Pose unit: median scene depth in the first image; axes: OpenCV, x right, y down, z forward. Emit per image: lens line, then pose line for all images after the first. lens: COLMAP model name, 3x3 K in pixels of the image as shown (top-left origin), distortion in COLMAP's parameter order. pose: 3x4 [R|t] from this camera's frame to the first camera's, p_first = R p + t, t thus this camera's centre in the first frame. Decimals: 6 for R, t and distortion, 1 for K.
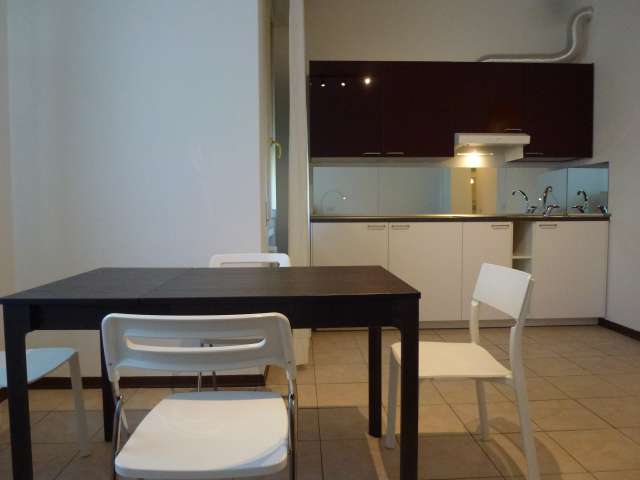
lens RADIAL K [[495.1, 0, 320.0], [0, 495.1, 240.0], [0, 0, 1]] dist [-0.041747, -0.000609]
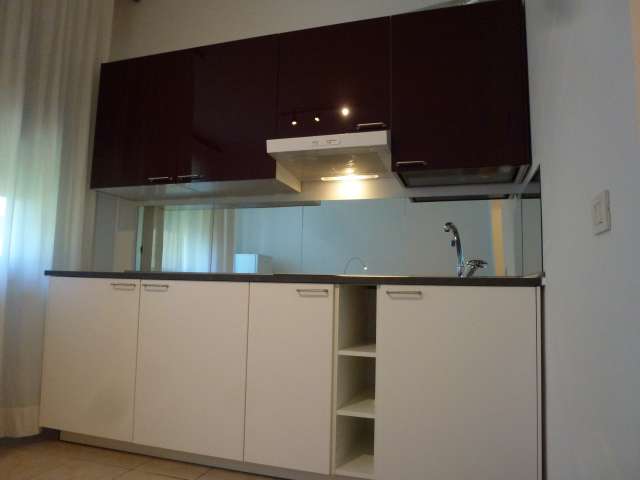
lens RADIAL K [[464.7, 0, 320.0], [0, 464.7, 240.0], [0, 0, 1]] dist [0.003565, 0.000911]
pose [[0.939368, -0.002346, -0.342904, 0.543731], [-0.043894, 0.990928, -0.127027, -0.019056], [0.340091, 0.134376, 0.930742, 0.493171]]
